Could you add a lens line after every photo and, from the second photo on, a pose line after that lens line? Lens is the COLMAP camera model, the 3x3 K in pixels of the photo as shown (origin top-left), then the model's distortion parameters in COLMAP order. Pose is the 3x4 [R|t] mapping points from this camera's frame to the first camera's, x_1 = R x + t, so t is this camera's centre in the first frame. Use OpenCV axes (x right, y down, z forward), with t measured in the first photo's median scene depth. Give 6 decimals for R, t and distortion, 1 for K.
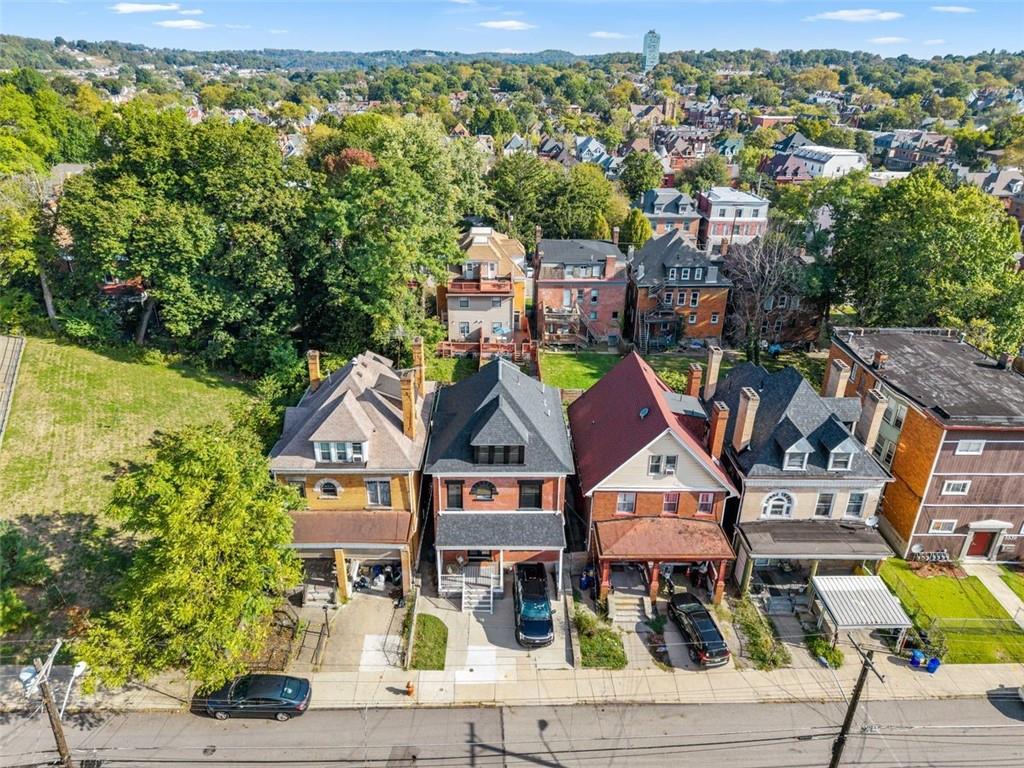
lens RADIAL K [[691.7, 0, 512.0], [0, 691.7, 384.0], [0, 0, 1]] dist [0.001513, 0.001024]
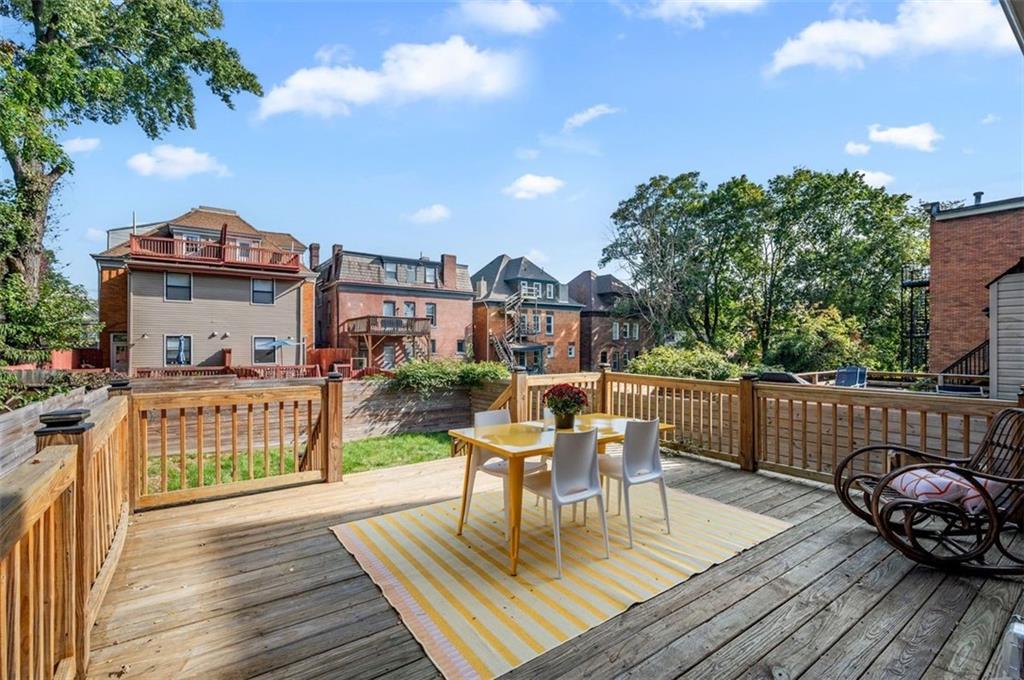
lens RADIAL K [[462.4, 0, 511.5], [0, 462.4, 343.0], [0, 0, 1]] dist [-0.001651, 0.000480]
pose [[0.813922, -0.001668, 0.580971, -0.066205], [0.254812, 0.899706, -0.354401, 0.065578], [-0.522112, 0.436493, 0.732716, 0.671633]]
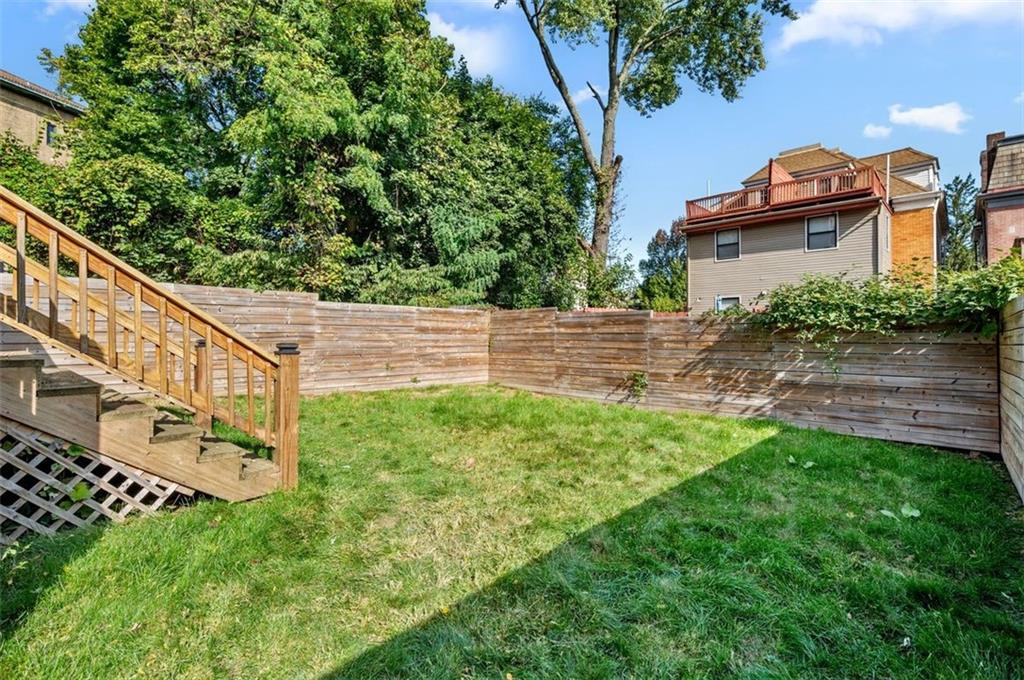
lens RADIAL K [[462.4, 0, 511.5], [0, 462.4, 343.0], [0, 0, 1]] dist [-0.001651, 0.000480]
pose [[0.725887, 0.007097, -0.687777, 0.033365], [-0.295809, 0.905968, -0.302852, 0.050789], [0.620955, 0.423287, 0.659730, 0.746112]]
